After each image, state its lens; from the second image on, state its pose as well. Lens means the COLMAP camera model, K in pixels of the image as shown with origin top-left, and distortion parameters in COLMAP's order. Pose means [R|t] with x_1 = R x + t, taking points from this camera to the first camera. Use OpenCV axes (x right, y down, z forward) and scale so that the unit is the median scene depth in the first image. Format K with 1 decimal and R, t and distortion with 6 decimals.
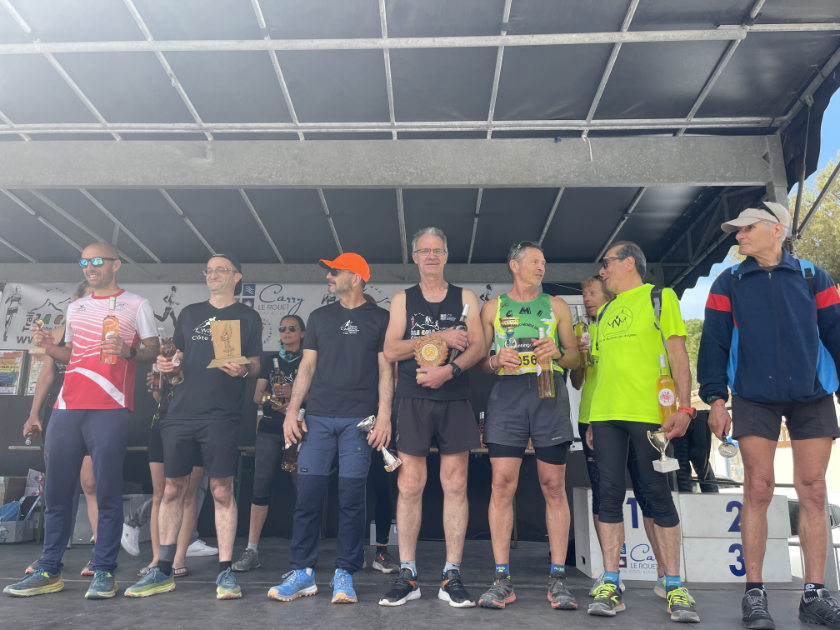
lens RADIAL K [[661.9, 0, 420.0], [0, 661.9, 315.0], [0, 0, 1]] dist [0.087382, -0.110225]
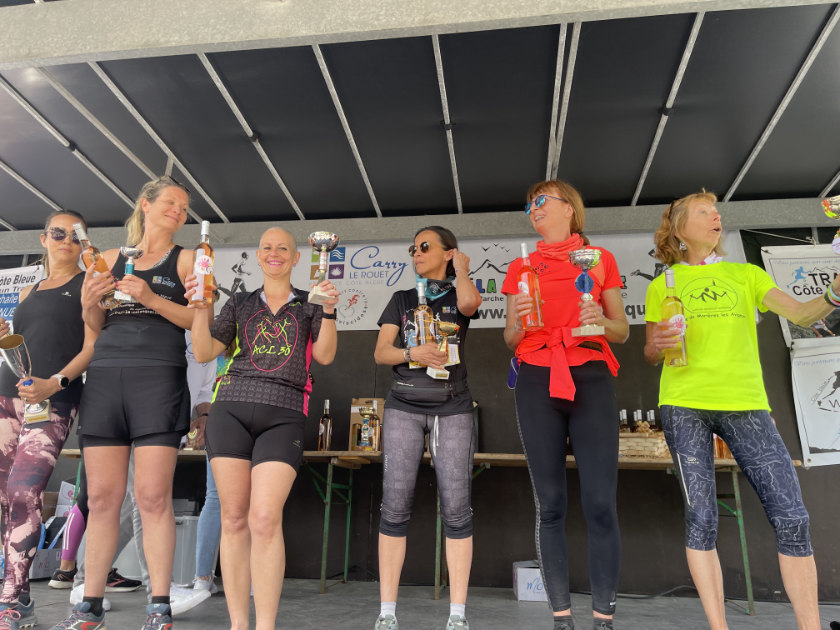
lens RADIAL K [[661.9, 0, 420.0], [0, 661.9, 315.0], [0, 0, 1]] dist [0.087382, -0.110225]
pose [[0.993564, -0.015185, -0.112249, -0.083404], [0.009665, 0.998724, -0.049562, 0.080597], [0.112858, 0.048158, 0.992443, 0.273234]]
